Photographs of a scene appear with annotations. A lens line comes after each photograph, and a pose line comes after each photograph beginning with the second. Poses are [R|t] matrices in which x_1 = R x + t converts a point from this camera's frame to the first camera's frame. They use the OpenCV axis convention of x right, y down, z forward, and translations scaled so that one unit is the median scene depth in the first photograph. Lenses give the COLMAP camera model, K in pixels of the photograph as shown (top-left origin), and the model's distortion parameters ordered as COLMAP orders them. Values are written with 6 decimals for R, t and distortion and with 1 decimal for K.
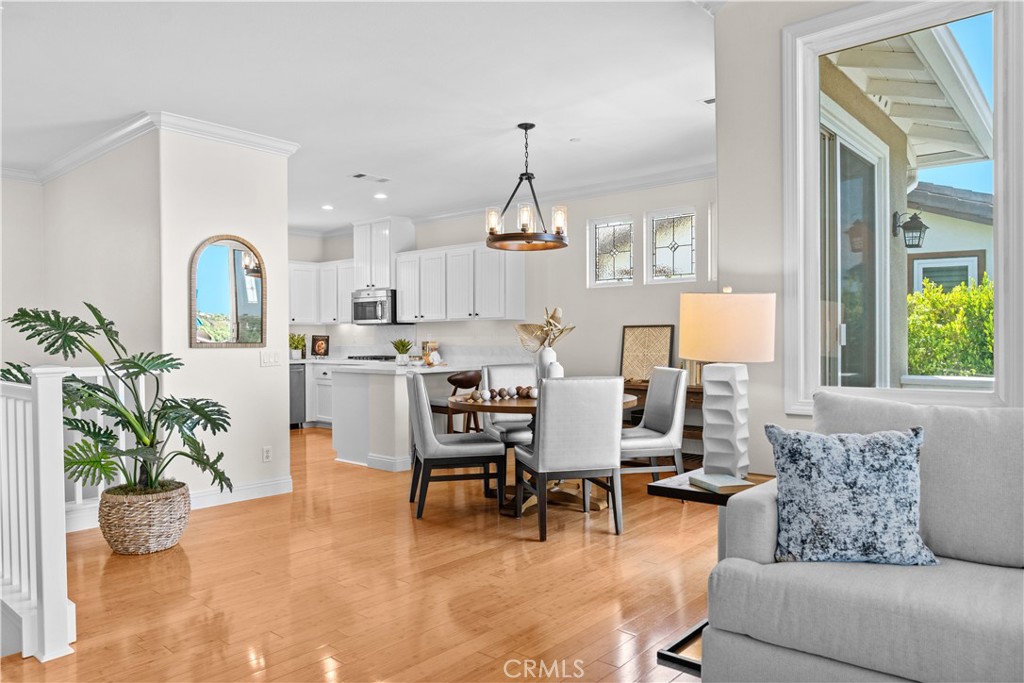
lens RADIAL K [[697.8, 0, 509.7], [0, 697.8, 343.5], [0, 0, 1]] dist [-0.013964, 0.003212]
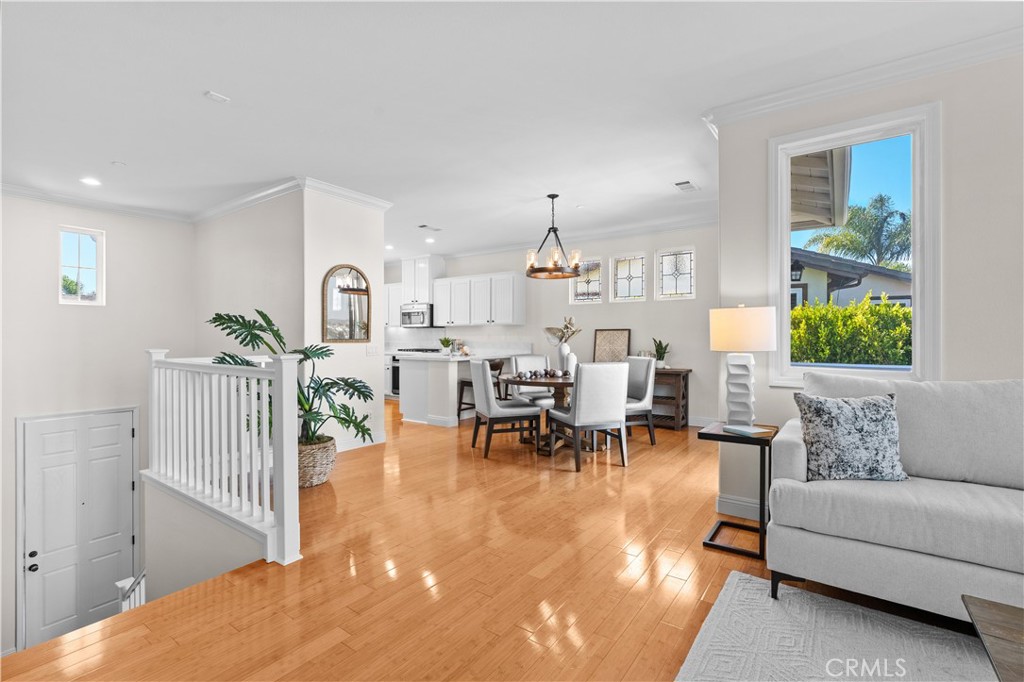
lens RADIAL K [[463.6, 0, 510.4], [0, 463.6, 340.8], [0, 0, 1]] dist [-0.002032, 0.000710]
pose [[0.995679, 0.004837, 0.092733, -0.158217], [-0.004697, 0.999987, -0.001730, 0.002551], [-0.092741, 0.001287, 0.995689, 0.012133]]
